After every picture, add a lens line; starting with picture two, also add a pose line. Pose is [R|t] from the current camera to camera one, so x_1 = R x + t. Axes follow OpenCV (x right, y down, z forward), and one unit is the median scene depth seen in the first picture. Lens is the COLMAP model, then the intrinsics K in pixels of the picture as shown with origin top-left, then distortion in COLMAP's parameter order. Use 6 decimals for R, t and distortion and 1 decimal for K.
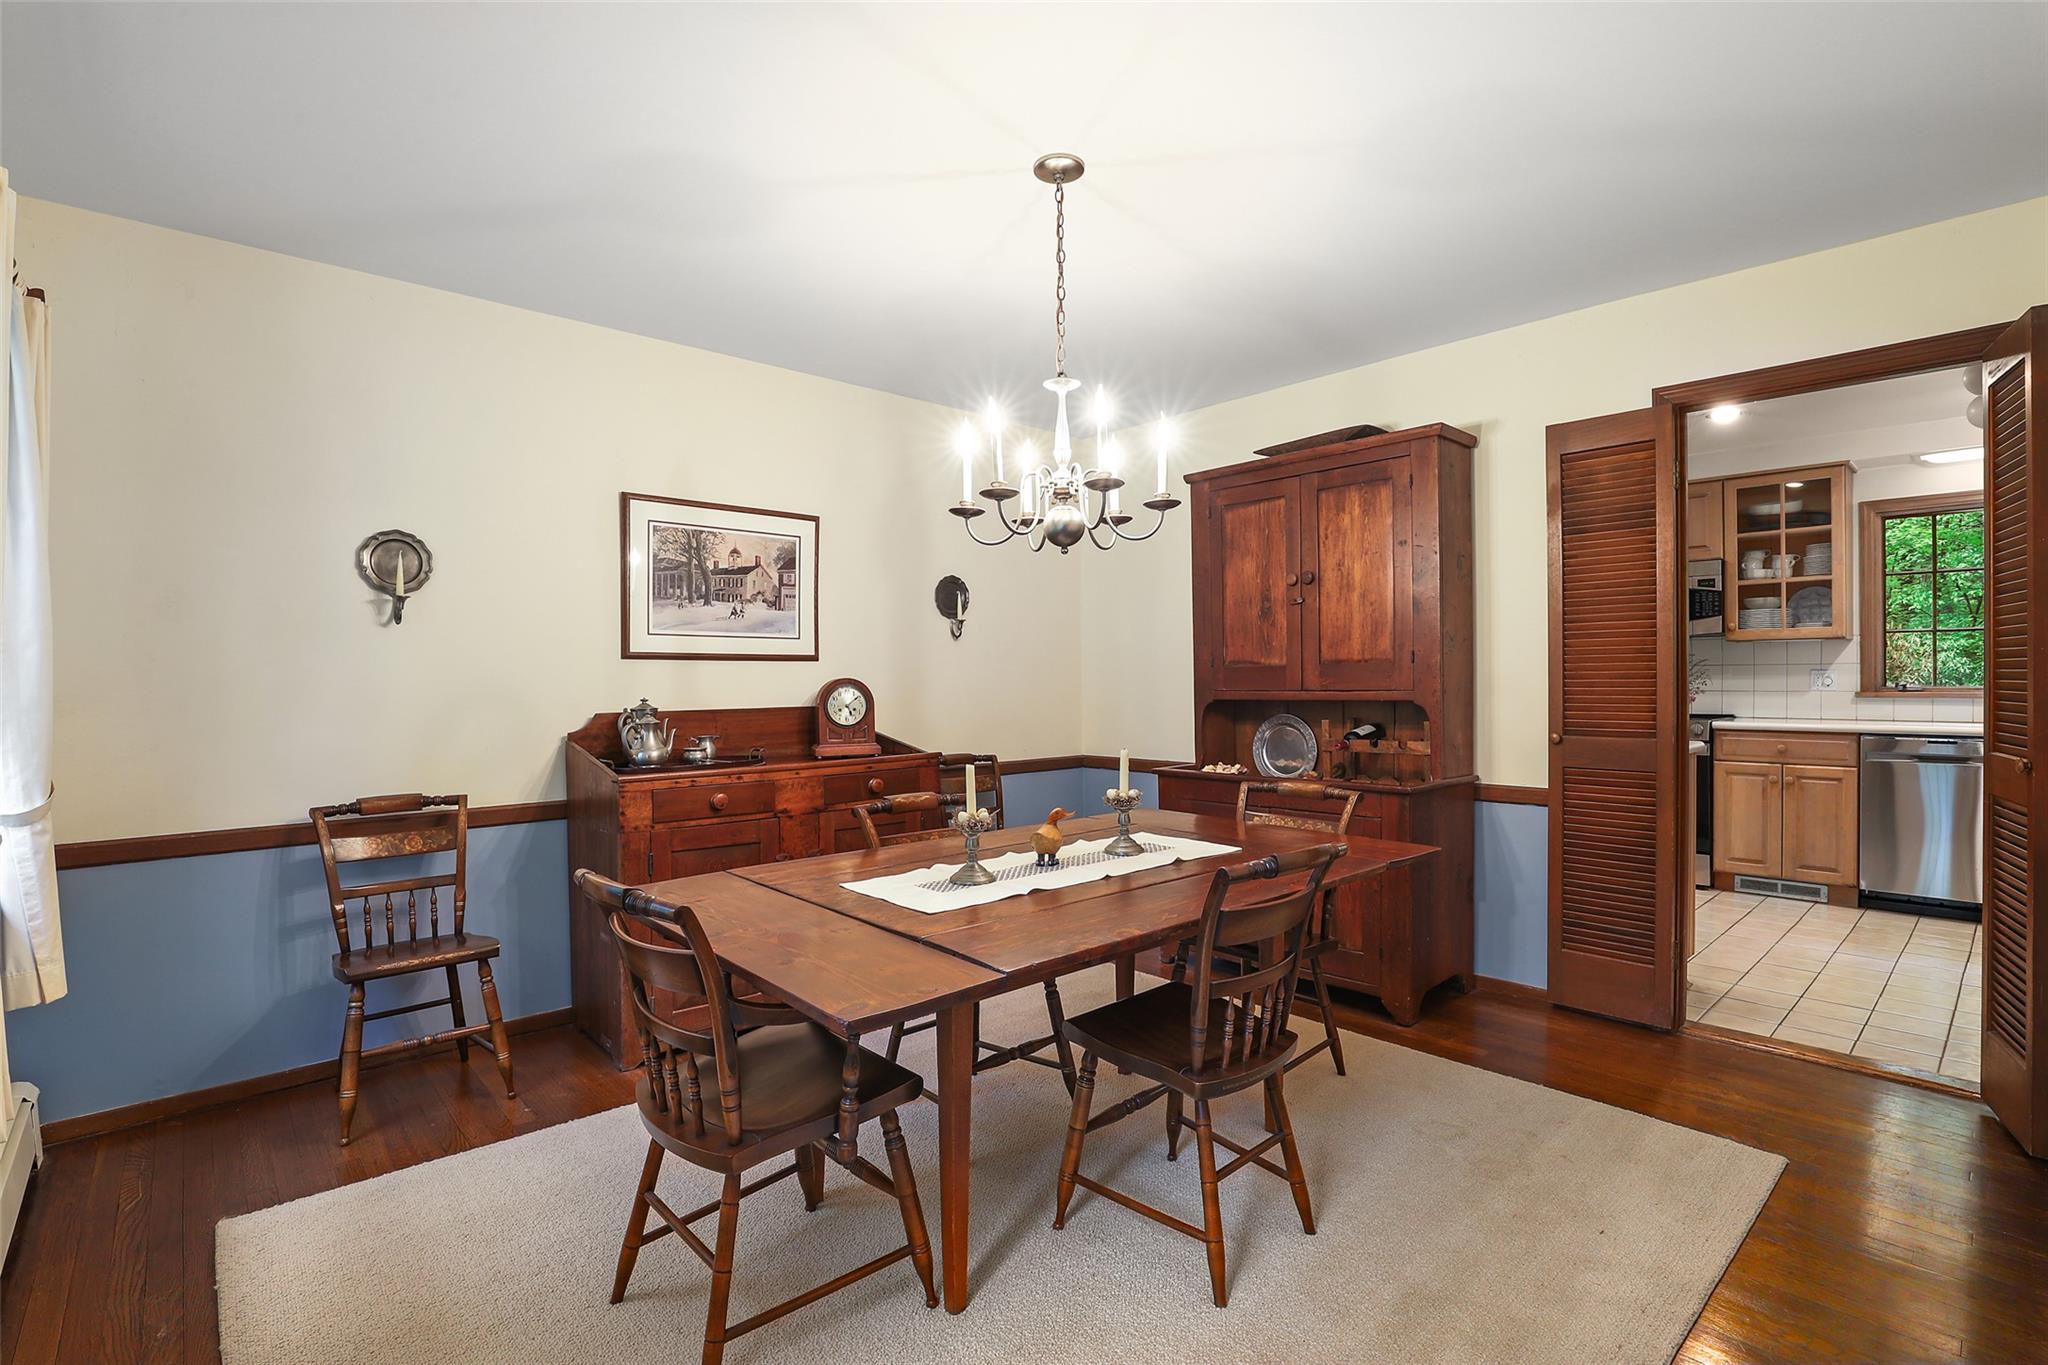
lens RADIAL K [[940.3, 0, 1023.3], [0, 940.3, 691.1], [0, 0, 1]] dist [-0.020269, 0.000103]
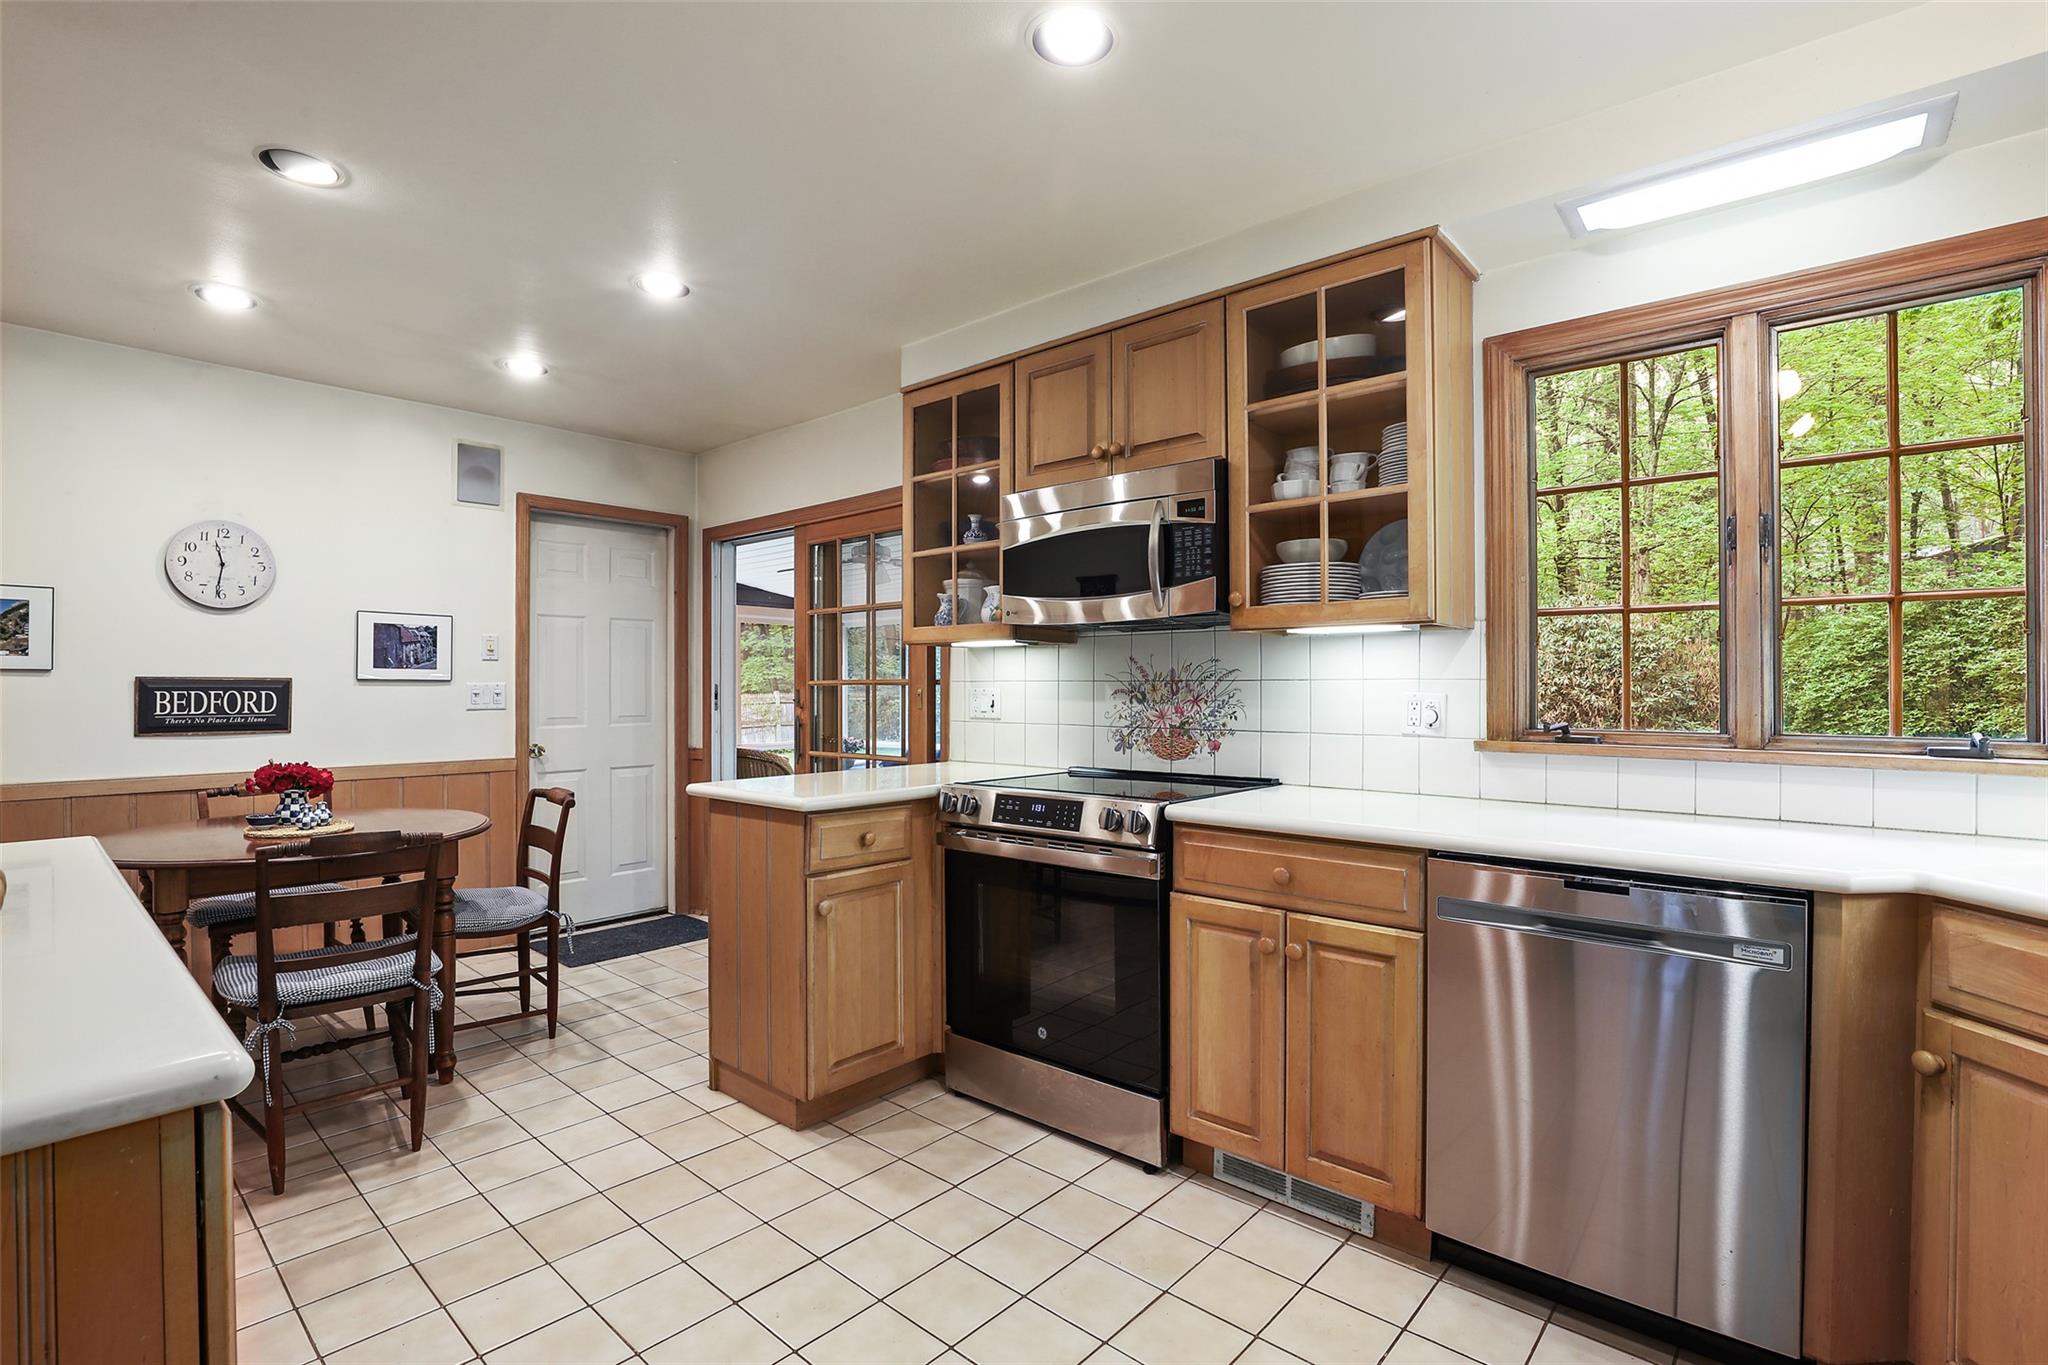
lens RADIAL K [[940.3, 0, 1023.3], [0, 940.3, 691.1], [0, 0, 1]] dist [-0.020269, 0.000103]
pose [[0.995004, 0.003764, 0.099763, 0.626119], [-0.002865, 0.999954, -0.009150, -0.018893], [-0.099793, 0.008819, 0.994969, 0.551868]]
